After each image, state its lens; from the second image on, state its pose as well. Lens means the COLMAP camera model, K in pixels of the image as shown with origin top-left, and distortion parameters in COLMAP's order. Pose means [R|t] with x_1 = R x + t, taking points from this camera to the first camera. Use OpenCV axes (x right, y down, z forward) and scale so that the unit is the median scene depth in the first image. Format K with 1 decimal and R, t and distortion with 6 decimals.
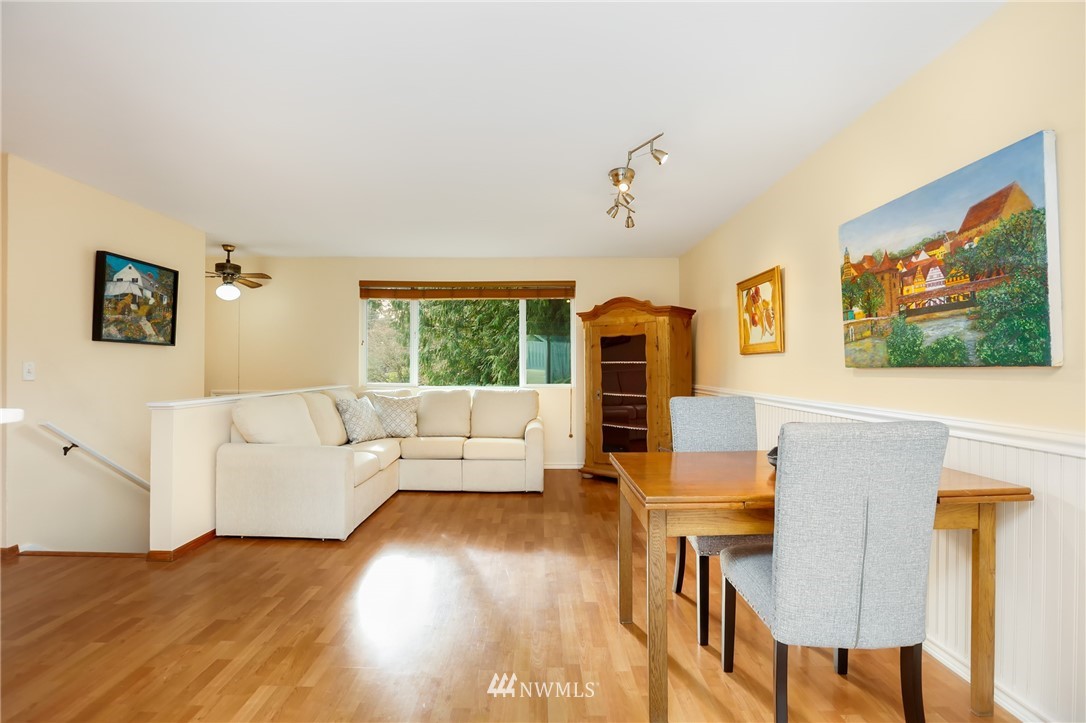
lens RADIAL K [[527.4, 0, 542.7], [0, 527.4, 362.9], [0, 0, 1]] dist [-0.001271, -0.000128]
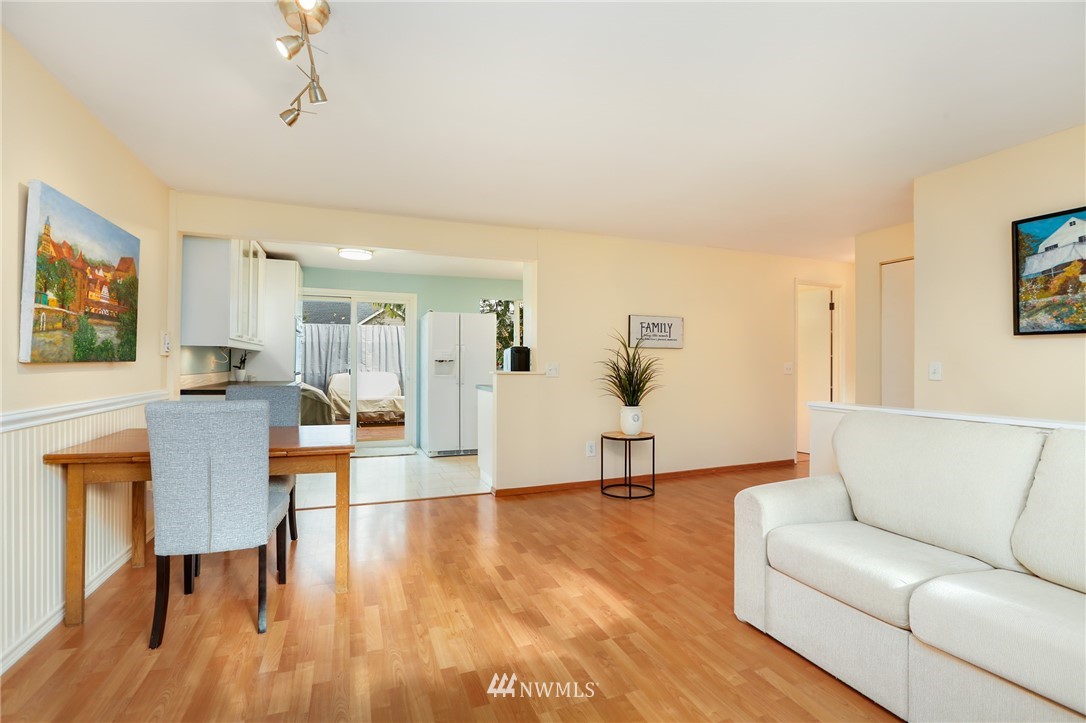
lens RADIAL K [[527.4, 0, 542.4], [0, 527.4, 361.1], [0, 0, 1]] dist [-0.001271, -0.000128]
pose [[-0.937544, -0.007578, -0.347784, 0.142522], [-0.004930, 0.999952, -0.008497, 0.009842], [0.347832, -0.006252, -0.937536, 2.102136]]
